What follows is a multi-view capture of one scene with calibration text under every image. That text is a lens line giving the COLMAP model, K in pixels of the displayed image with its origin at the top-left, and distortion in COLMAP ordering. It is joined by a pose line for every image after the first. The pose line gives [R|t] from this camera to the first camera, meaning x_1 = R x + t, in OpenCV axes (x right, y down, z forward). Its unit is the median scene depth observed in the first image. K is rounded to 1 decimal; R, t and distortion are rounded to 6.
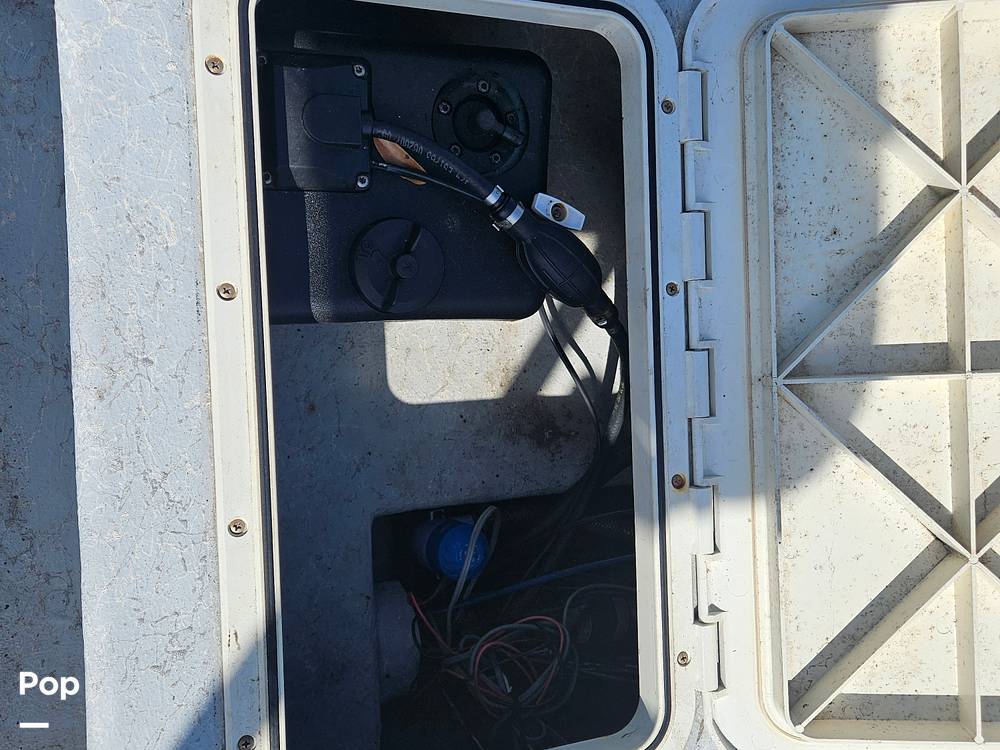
lens RADIAL K [[910.2, 0, 500.3], [0, 910.2, 372.7], [0, 0, 1]] dist [0.021014, 0.000000]
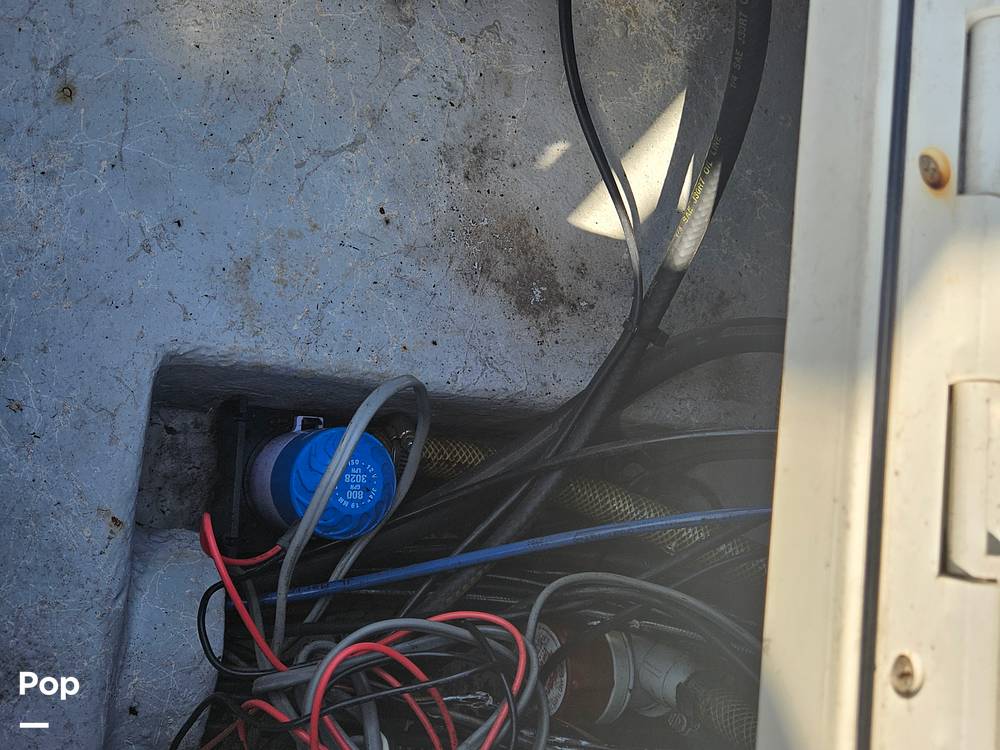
lens RADIAL K [[910.2, 0, 510.1], [0, 910.2, 382.8], [0, 0, 1]] dist [0.021014, 0.000000]
pose [[0.988172, 0.146163, 0.046400, 0.025036], [-0.137195, 0.977806, -0.158344, 0.277948], [-0.068514, 0.150106, 0.986293, 0.647883]]
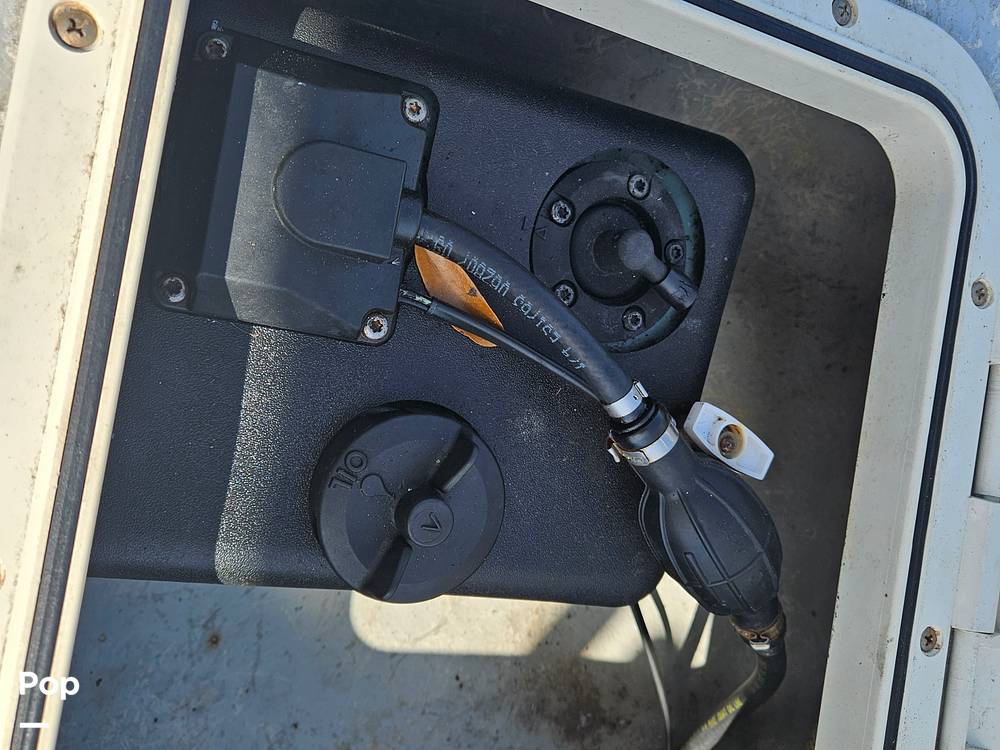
lens RADIAL K [[910.2, 0, 499.6], [0, 910.2, 357.3], [0, 0, 1]] dist [0.021014, 0.000000]
pose [[0.980448, 0.196667, 0.006562, -0.079210], [-0.195516, 0.977393, -0.080482, -0.154939], [-0.022242, 0.077626, 0.996734, 0.473012]]
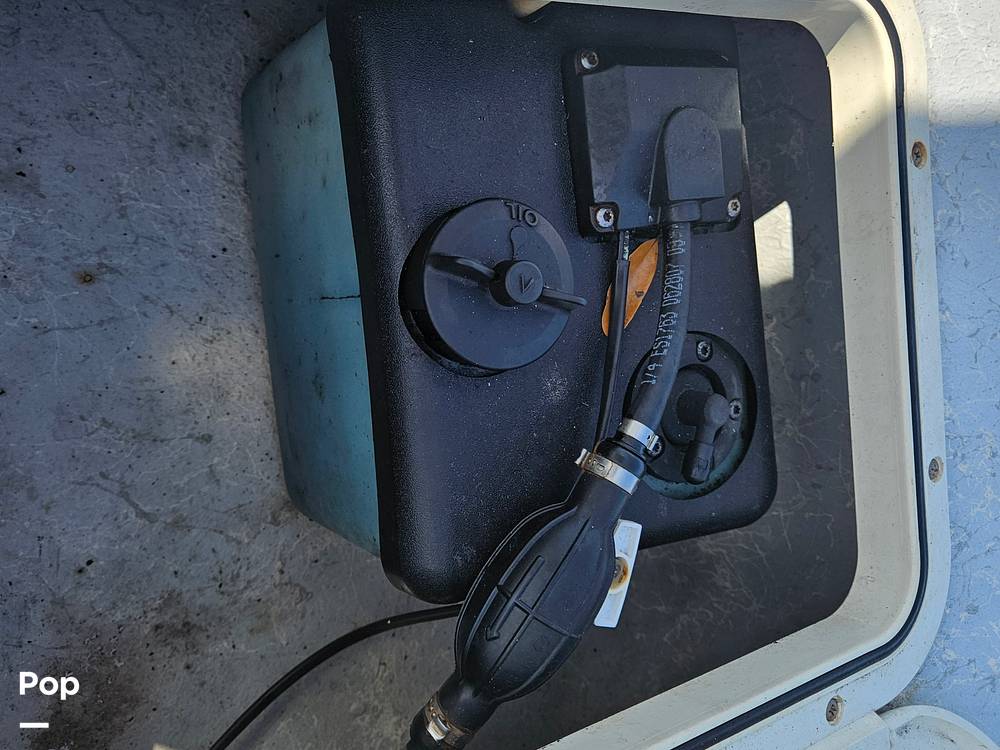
lens RADIAL K [[910.2, 0, 474.0], [0, 910.2, 357.7], [0, 0, 1]] dist [0.021014, 0.000000]
pose [[0.277101, 0.921482, -0.272186, 0.070433], [-0.828481, 0.085664, -0.553426, 0.190379], [-0.486656, 0.378856, 0.787168, 0.552491]]
